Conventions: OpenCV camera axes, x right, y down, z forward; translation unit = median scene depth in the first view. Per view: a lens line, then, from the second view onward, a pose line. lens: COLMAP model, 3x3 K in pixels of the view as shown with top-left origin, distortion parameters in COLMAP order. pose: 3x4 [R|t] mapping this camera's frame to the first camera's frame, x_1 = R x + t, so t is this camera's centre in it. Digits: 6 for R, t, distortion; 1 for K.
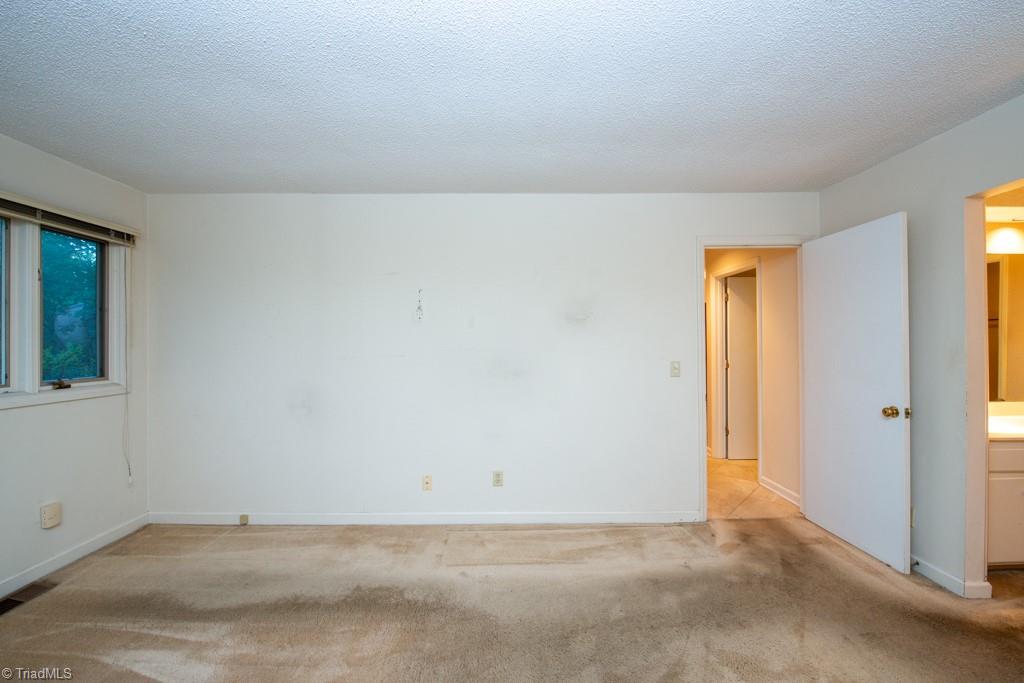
lens RADIAL K [[405.7, 0, 509.7], [0, 405.7, 342.1], [0, 0, 1]] dist [-0.020743, -0.000420]
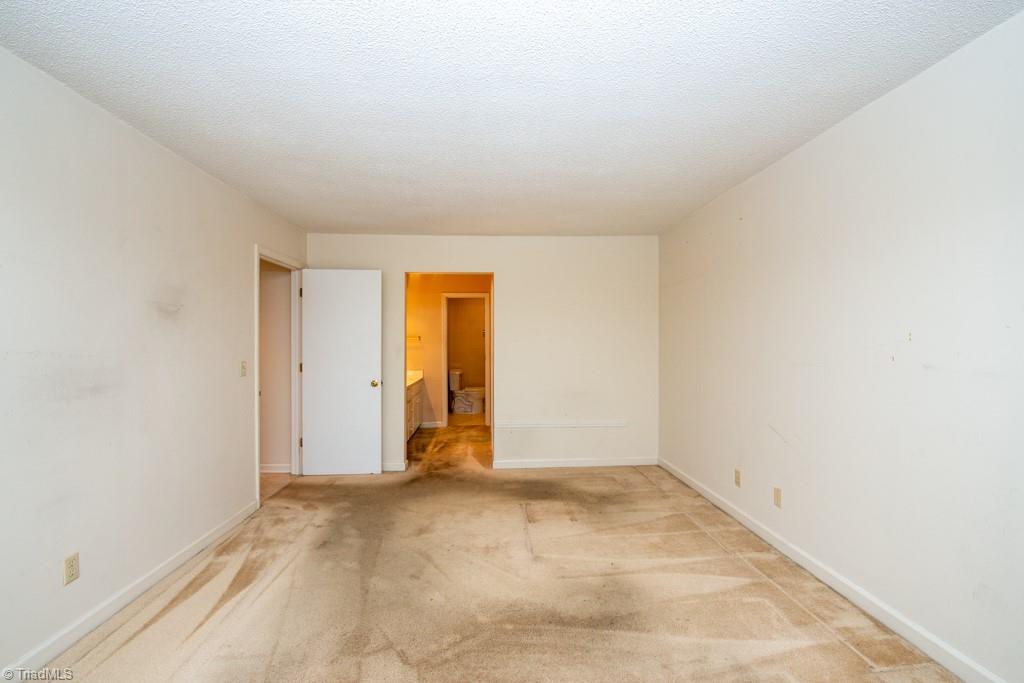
lens RADIAL K [[405.7, 0, 509.7], [0, 405.7, 342.1], [0, 0, 1]] dist [-0.020743, -0.000420]
pose [[-0.051564, 0.009358, 0.998626, -0.732555], [-0.005687, 0.999937, -0.009664, 0.007322], [-0.998654, -0.006177, -0.051507, 0.441941]]
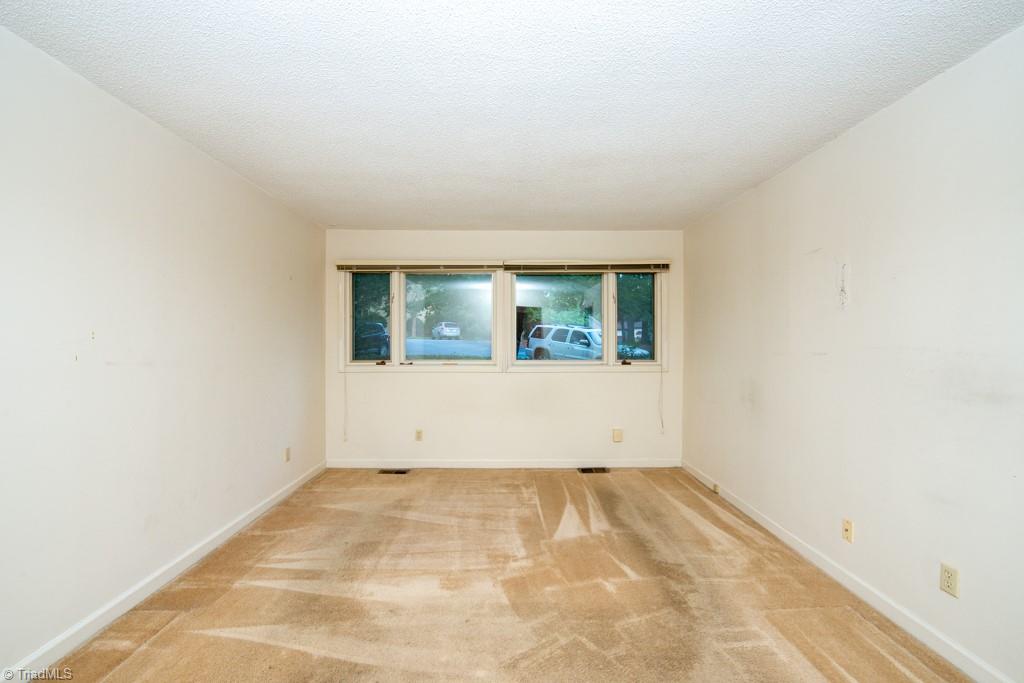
lens RADIAL K [[405.7, 0, 509.7], [0, 405.7, 342.1], [0, 0, 1]] dist [-0.020743, -0.000420]
pose [[-0.002178, 0.009302, -0.999954, 0.577718], [0.008240, 0.999923, 0.009284, -0.000931], [0.999964, -0.008220, -0.002255, 0.454124]]
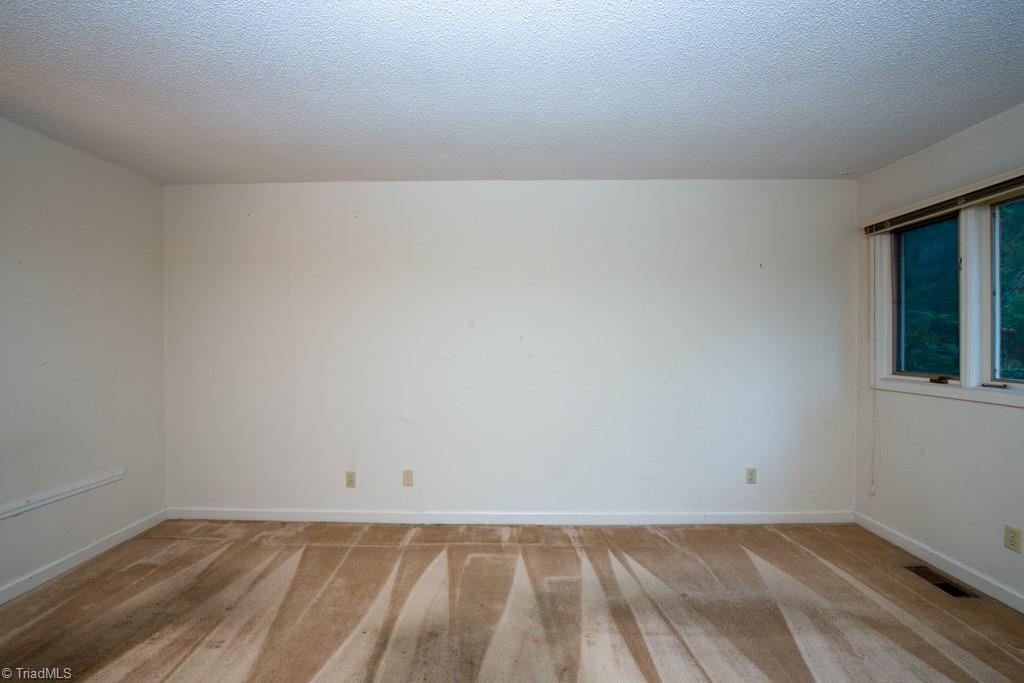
lens RADIAL K [[405.7, 0, 509.7], [0, 405.7, 342.1], [0, 0, 1]] dist [-0.020743, -0.000420]
pose [[-0.999585, 0.009014, 0.027363, -0.099972], [0.008898, 0.999951, -0.004345, 0.004214], [-0.027400, -0.004100, -0.999616, 0.845787]]
